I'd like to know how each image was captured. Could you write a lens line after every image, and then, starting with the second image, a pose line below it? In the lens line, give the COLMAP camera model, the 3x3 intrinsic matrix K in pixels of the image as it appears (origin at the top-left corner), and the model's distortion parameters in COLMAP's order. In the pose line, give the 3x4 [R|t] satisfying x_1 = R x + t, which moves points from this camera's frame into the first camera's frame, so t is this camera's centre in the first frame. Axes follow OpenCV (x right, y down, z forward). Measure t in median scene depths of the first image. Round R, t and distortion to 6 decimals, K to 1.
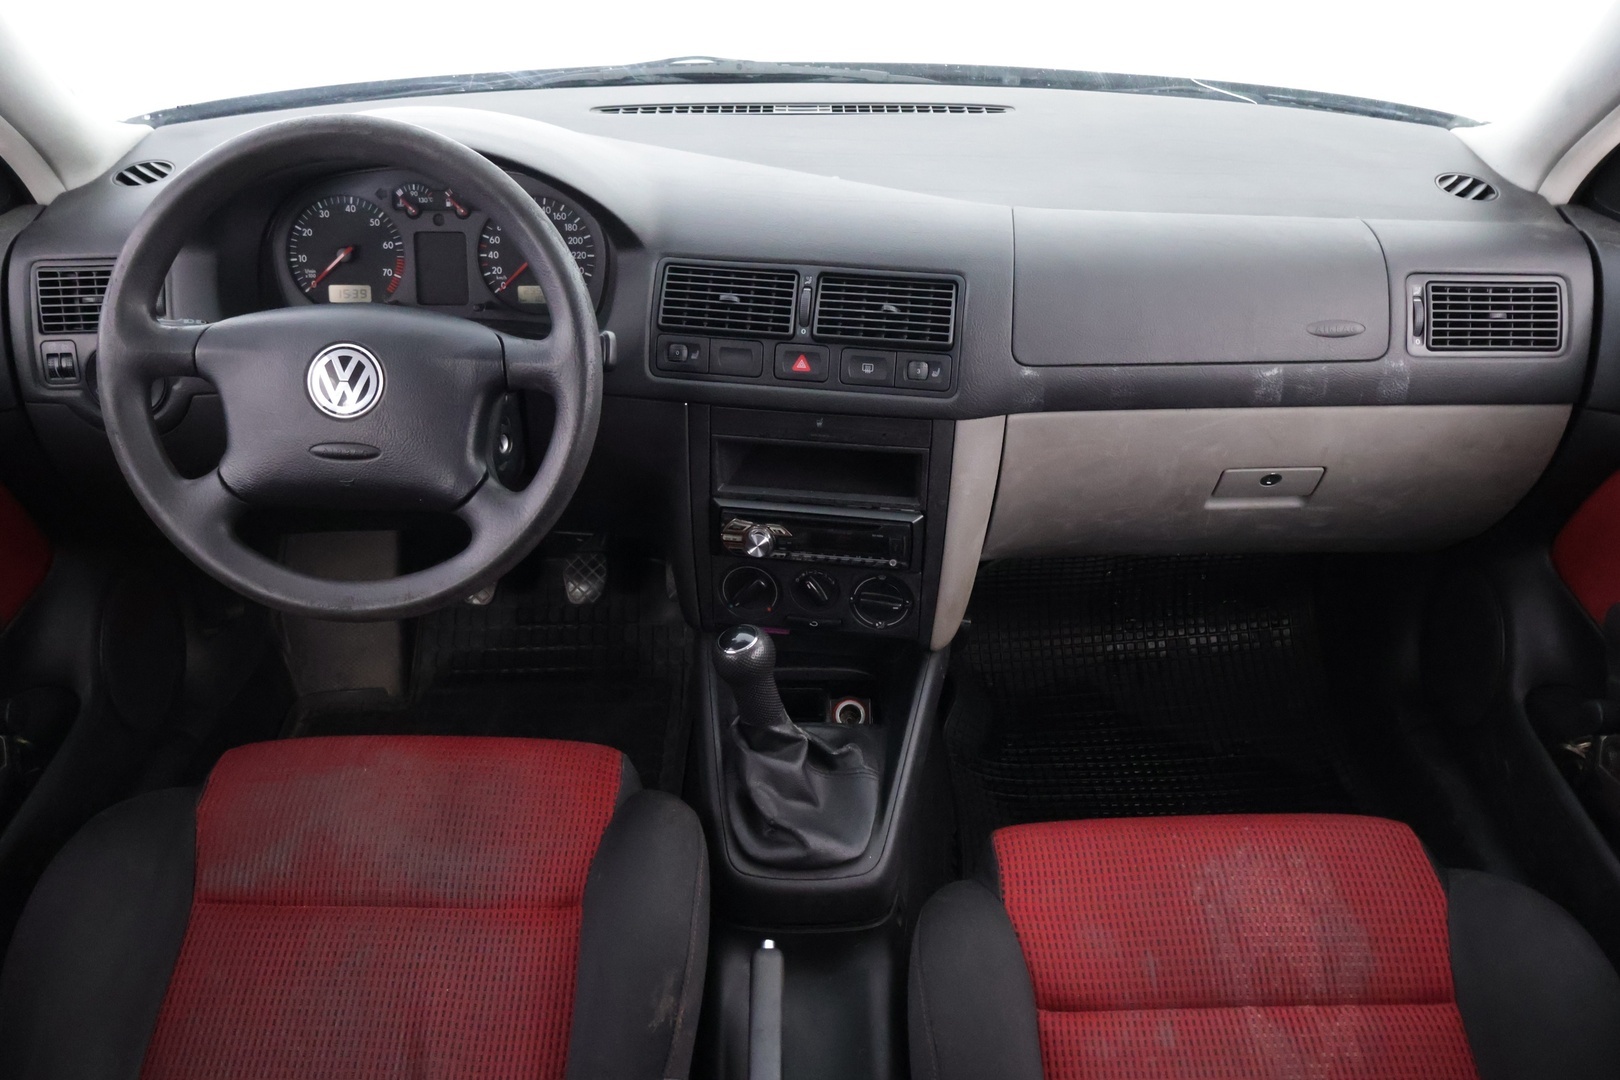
lens RADIAL K [[1337.7, 0, 810.0], [0, 1337.7, 540.0], [0, 0, 1]] dist [-0.001910, 0.004331]
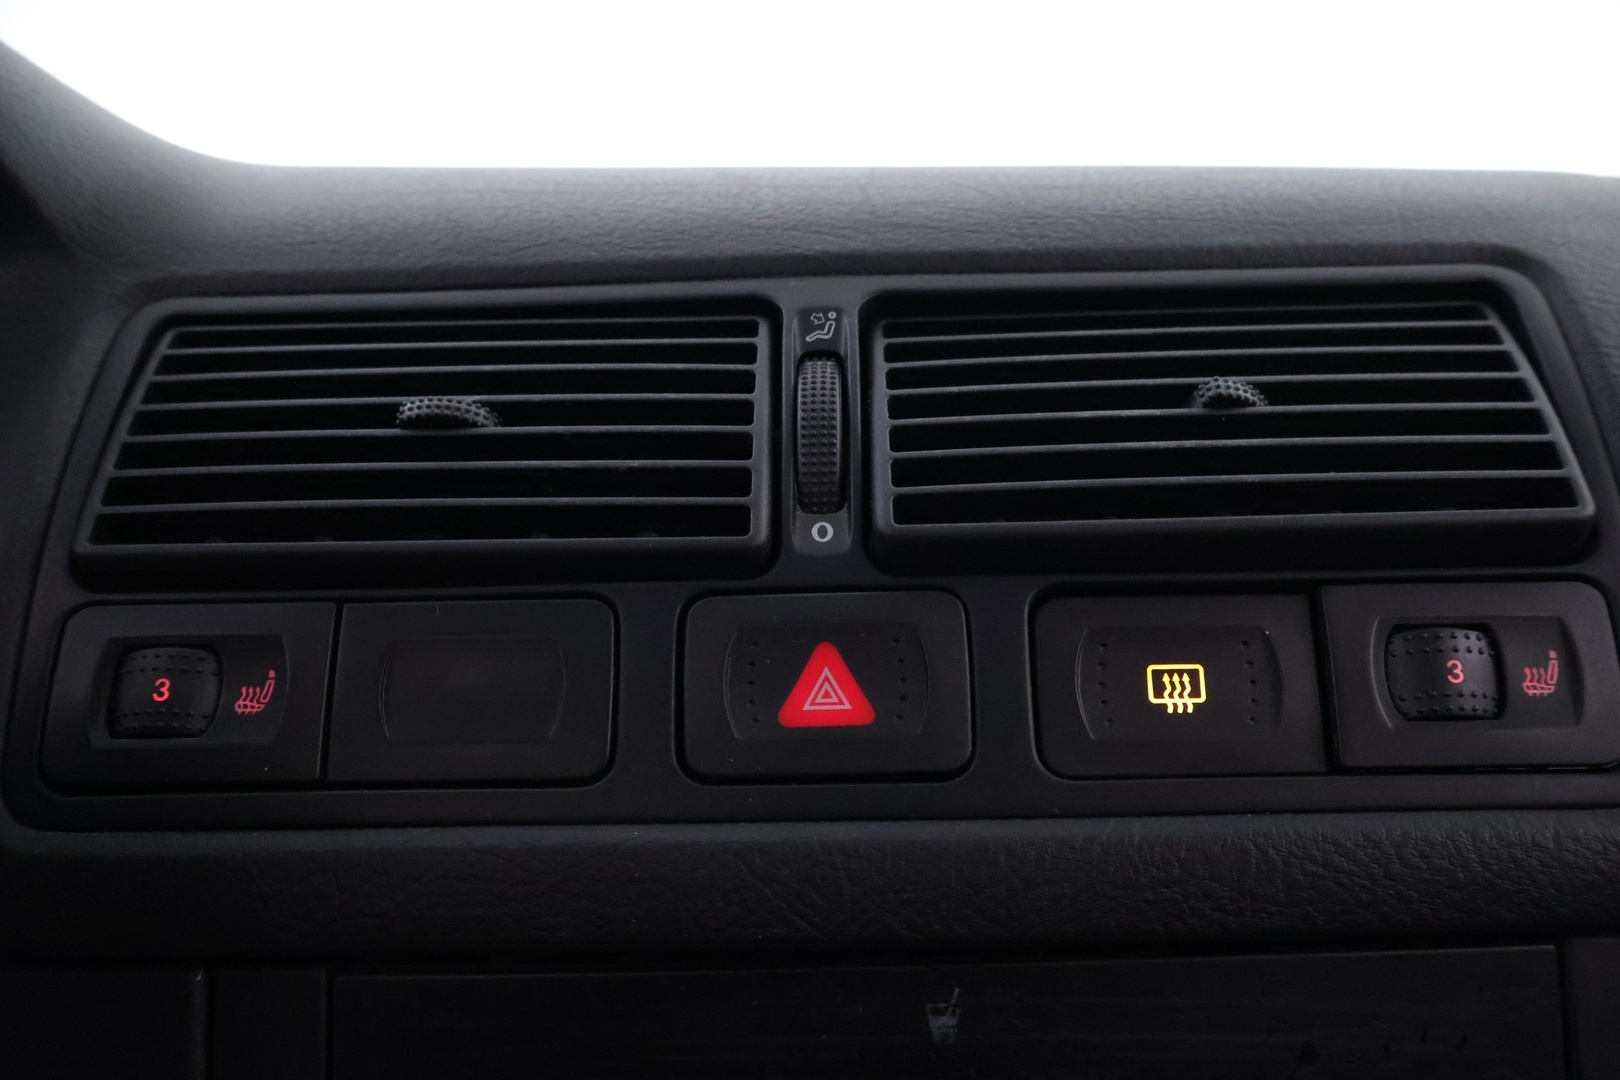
lens RADIAL K [[1337.7, 0, 810.0], [0, 1337.7, 540.0], [0, 0, 1]] dist [-0.001910, 0.004331]
pose [[0.991742, -0.038045, 0.122474, -0.030503], [0.092658, 0.872811, -0.479181, -0.059320], [-0.088667, 0.486572, 0.869129, 0.816425]]
